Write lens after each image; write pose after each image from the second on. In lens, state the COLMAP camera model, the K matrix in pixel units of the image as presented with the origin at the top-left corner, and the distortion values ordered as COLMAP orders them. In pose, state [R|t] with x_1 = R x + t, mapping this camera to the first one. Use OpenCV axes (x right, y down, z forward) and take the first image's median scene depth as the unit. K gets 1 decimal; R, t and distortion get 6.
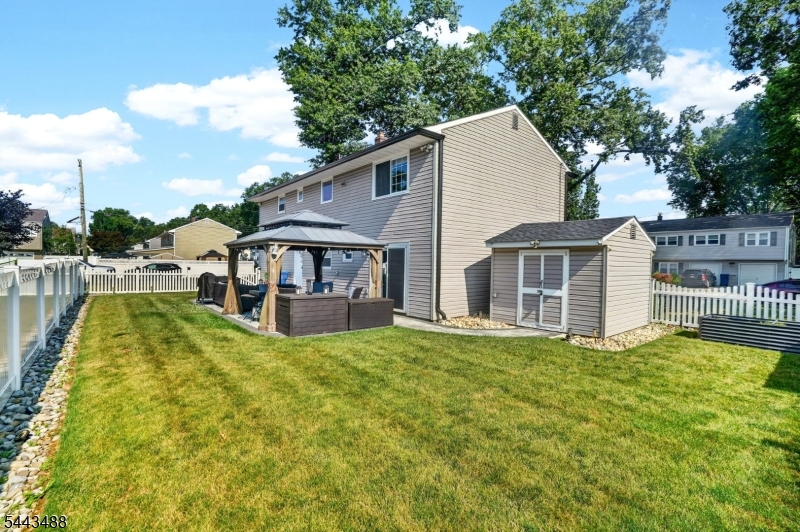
lens RADIAL K [[367.4, 0, 402.6], [0, 367.4, 268.8], [0, 0, 1]] dist [-0.026025, -0.000346]
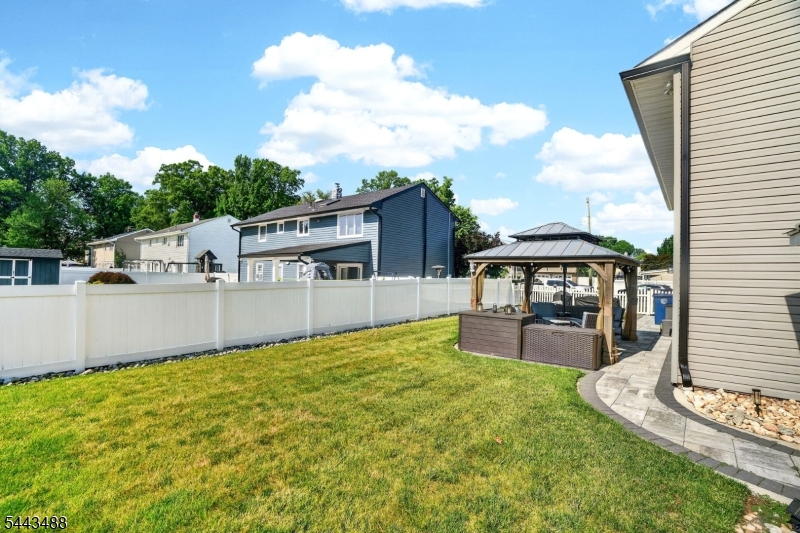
lens RADIAL K [[367.4, 0, 403.1], [0, 367.4, 266.9], [0, 0, 1]] dist [-0.026025, -0.000346]
pose [[0.196696, -0.034600, -0.979854, 0.655450], [-0.036730, 0.998416, -0.042629, -0.001236], [0.979776, 0.044375, 0.195113, 0.576965]]
